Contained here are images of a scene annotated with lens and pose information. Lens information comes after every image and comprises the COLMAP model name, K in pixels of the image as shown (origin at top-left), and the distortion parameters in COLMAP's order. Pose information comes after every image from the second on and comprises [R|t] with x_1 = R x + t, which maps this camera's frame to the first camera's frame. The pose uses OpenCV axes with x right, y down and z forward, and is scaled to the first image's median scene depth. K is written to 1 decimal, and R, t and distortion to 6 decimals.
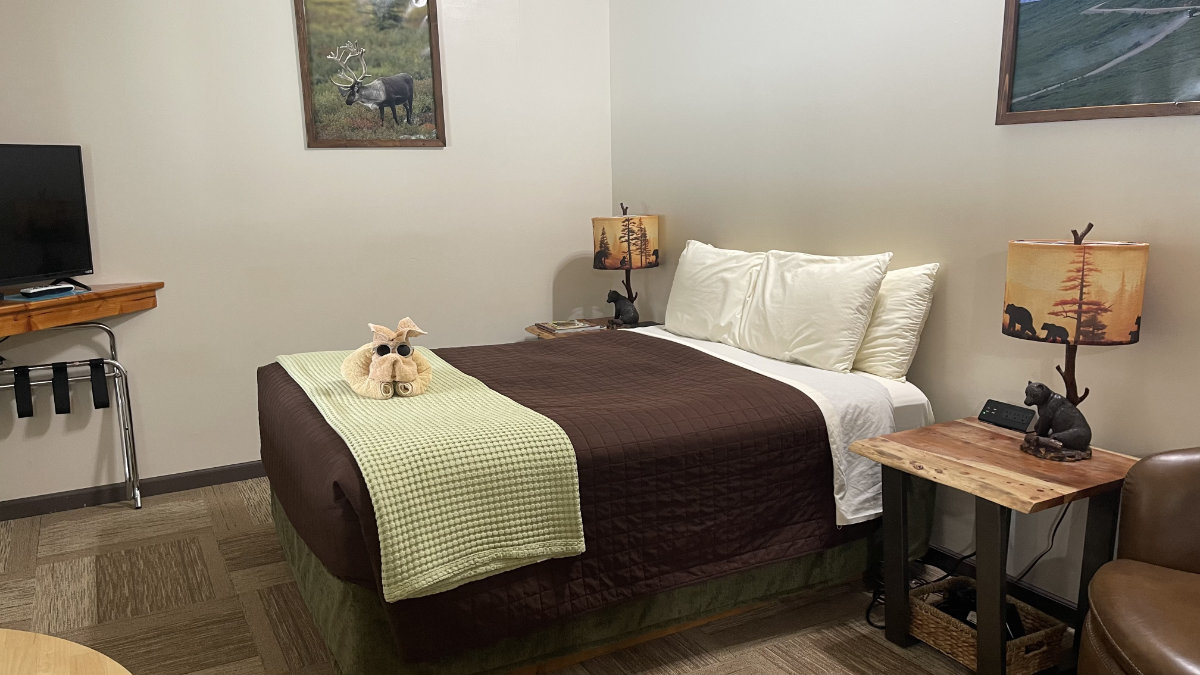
lens RADIAL K [[910.5, 0, 599.8], [0, 910.5, 344.4], [0, 0, 1]] dist [0.054336, -0.050765]
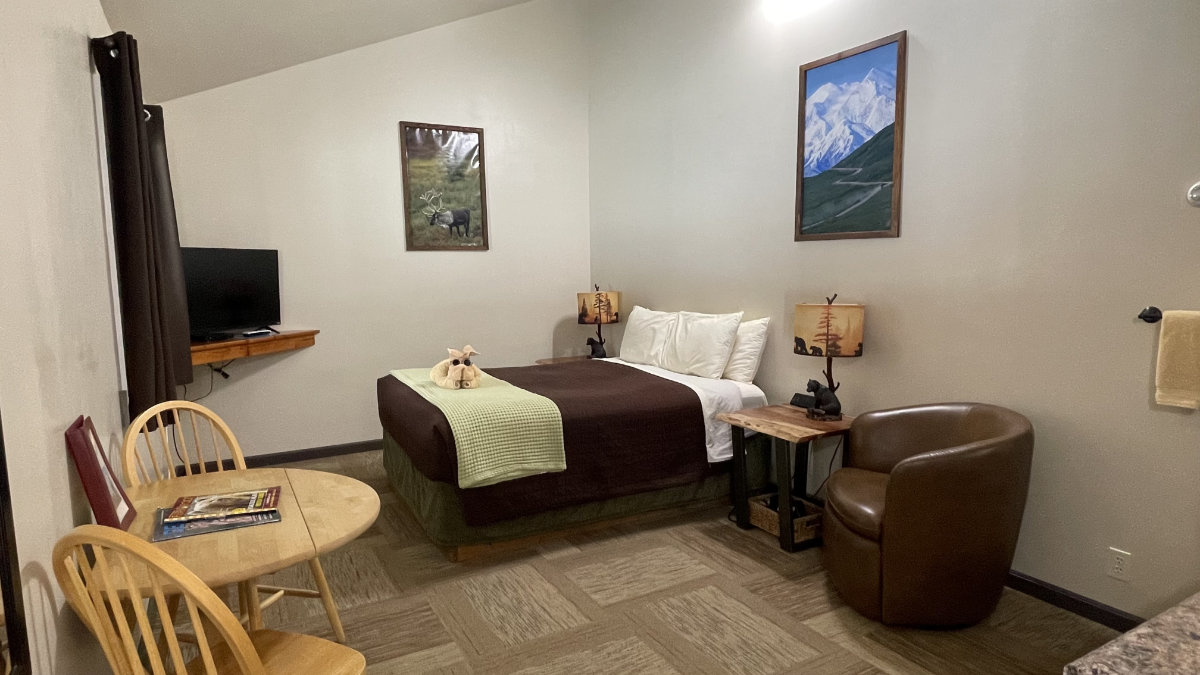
lens RADIAL K [[680.6, 0, 597.7], [0, 680.6, 332.3], [0, 0, 1]] dist [0.025721, -0.000006]
pose [[0.999970, 0.003241, 0.007064, 0.030340], [-0.002597, 0.996001, -0.089307, 0.062429], [-0.007325, 0.089286, 0.995979, -0.326183]]
